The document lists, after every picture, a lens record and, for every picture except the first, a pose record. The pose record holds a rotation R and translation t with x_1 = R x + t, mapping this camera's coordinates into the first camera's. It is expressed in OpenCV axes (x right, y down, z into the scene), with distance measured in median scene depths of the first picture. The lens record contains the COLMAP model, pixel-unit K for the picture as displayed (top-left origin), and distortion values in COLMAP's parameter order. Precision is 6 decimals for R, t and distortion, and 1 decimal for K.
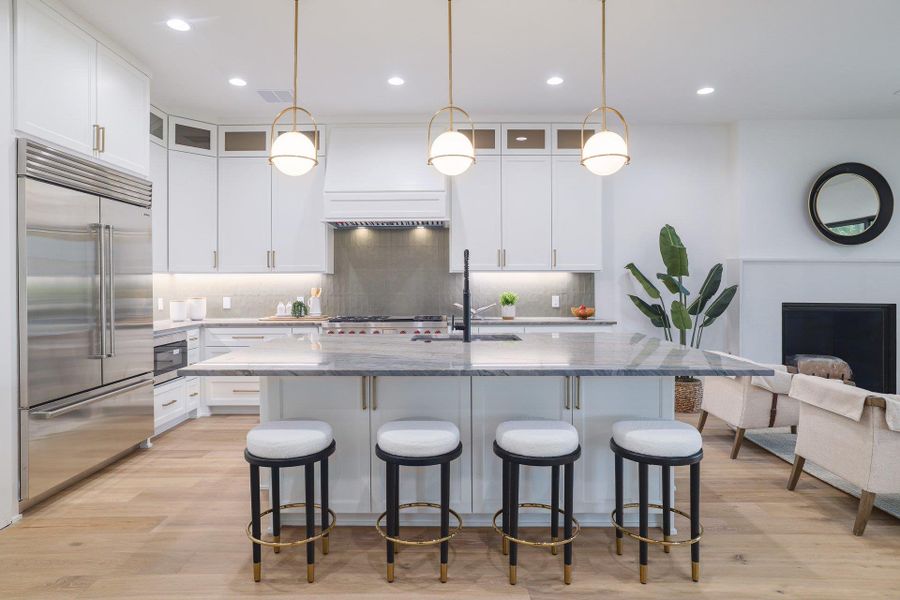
lens RADIAL K [[502.8, 0, 426.3], [0, 502.8, 288.7], [0, 0, 1]] dist [-0.013487, 0.006872]
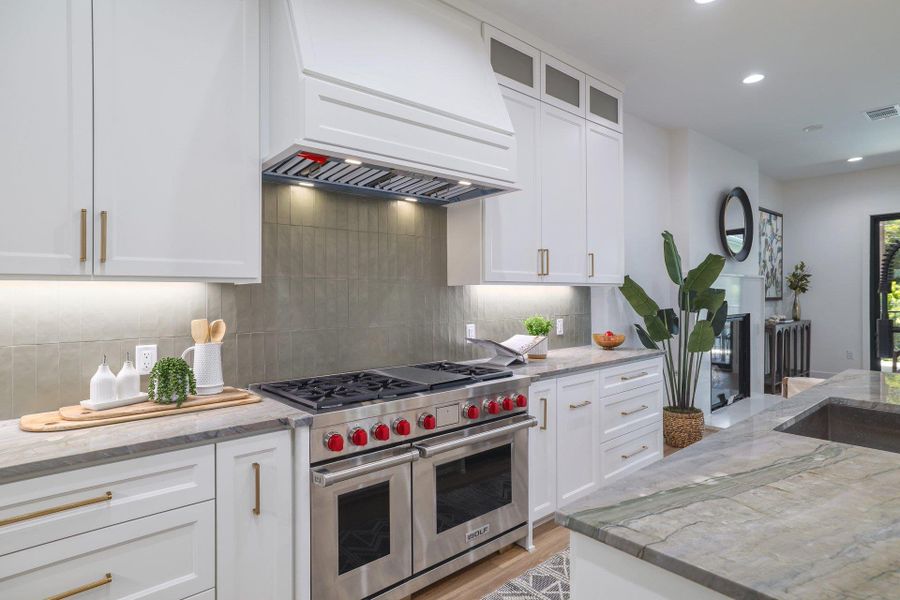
lens RADIAL K [[520.5, 0, 452.3], [0, 520.5, 281.4], [0, 0, 1]] dist [-0.035265, 0.006743]
pose [[0.720486, 0.013457, 0.693339, -0.379385], [0.006462, 0.999638, -0.026117, -0.021024], [-0.693439, 0.023297, 0.720138, 0.609318]]
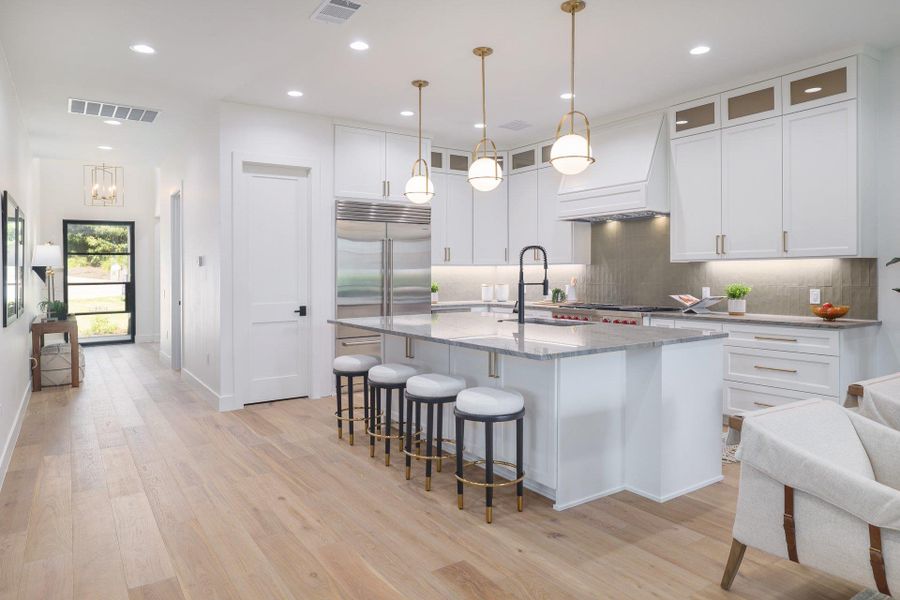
lens RADIAL K [[556.5, 0, 445.2], [0, 556.5, 270.0], [0, 0, 1]] dist [-0.023873, 0.012161]
pose [[0.588216, -0.006352, -0.808679, 0.642120], [0.000249, 0.999971, -0.007674, -0.009647], [0.808704, 0.004313, 0.588200, 0.046865]]
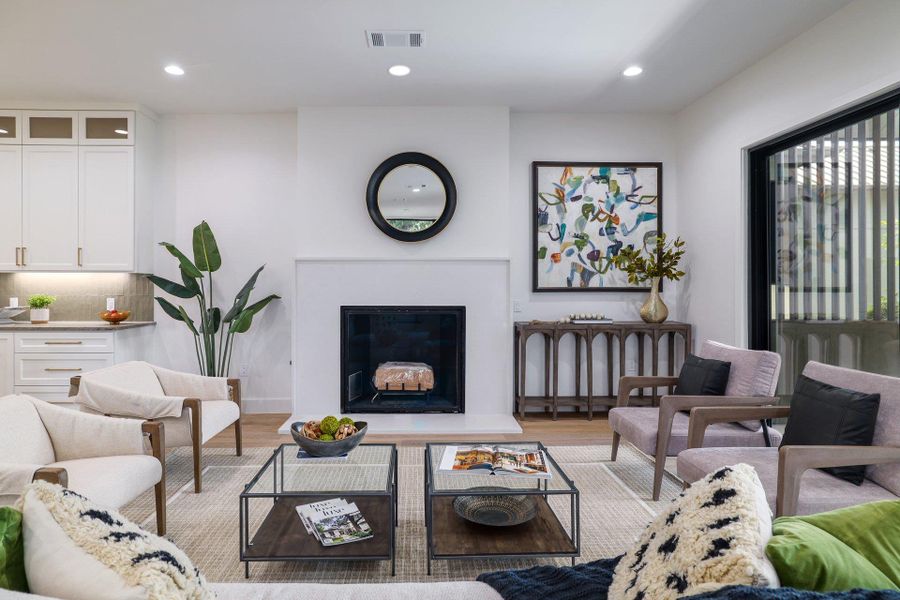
lens RADIAL K [[502.8, 0, 420.7], [0, 502.8, 277.1], [0, 0, 1]] dist [-0.013487, 0.006872]
pose [[0.999524, 0.002447, 0.030749, 0.839767], [-0.002054, 0.999916, -0.012816, -0.014381], [-0.030778, 0.012747, 0.999445, 0.071653]]
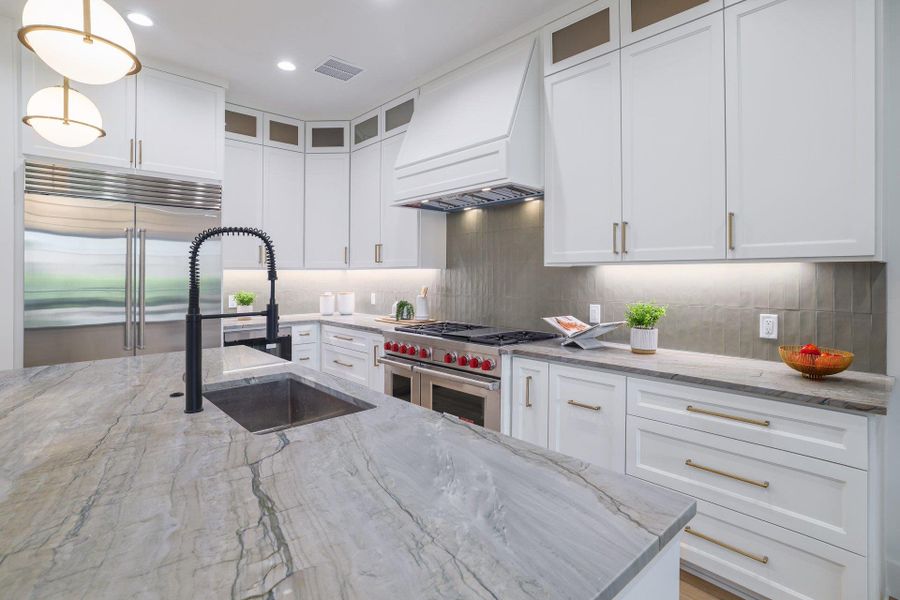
lens RADIAL K [[428.8, 0, 472.5], [0, 428.8, 268.4], [0, 0, 1]] dist [-0.024464, 0.006618]
pose [[0.727914, -0.006668, -0.685636, 0.344787], [-0.004379, 0.999887, -0.014374, -0.021894], [0.685655, 0.013465, 0.727802, 0.559429]]
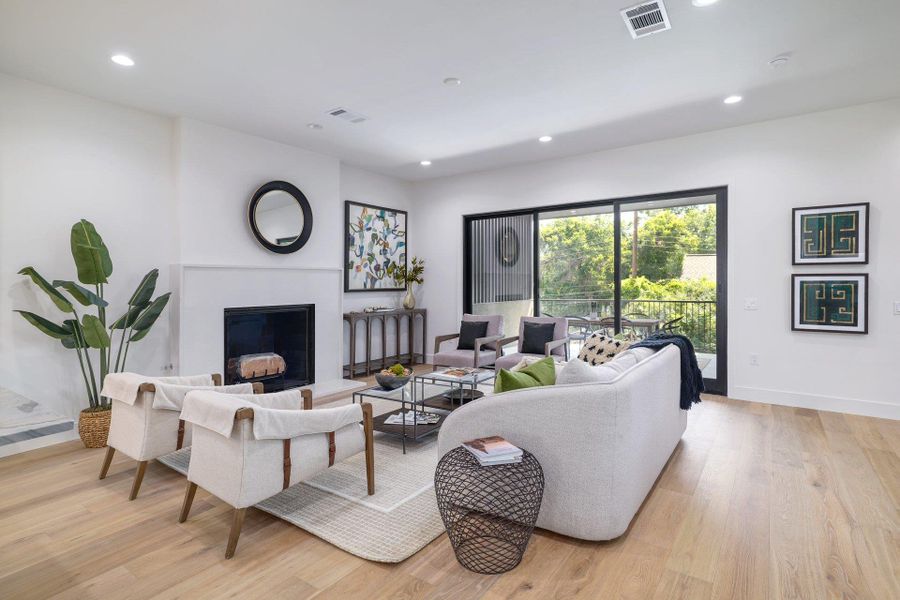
lens RADIAL K [[474.6, 0, 446.5], [0, 474.6, 292.7], [0, 0, 1]] dist [0.005146, 0.001287]
pose [[0.570486, -0.019141, 0.821085, 0.179812], [0.015559, 0.999801, 0.012497, -0.009906], [-0.821160, 0.005646, 0.570670, 0.066356]]
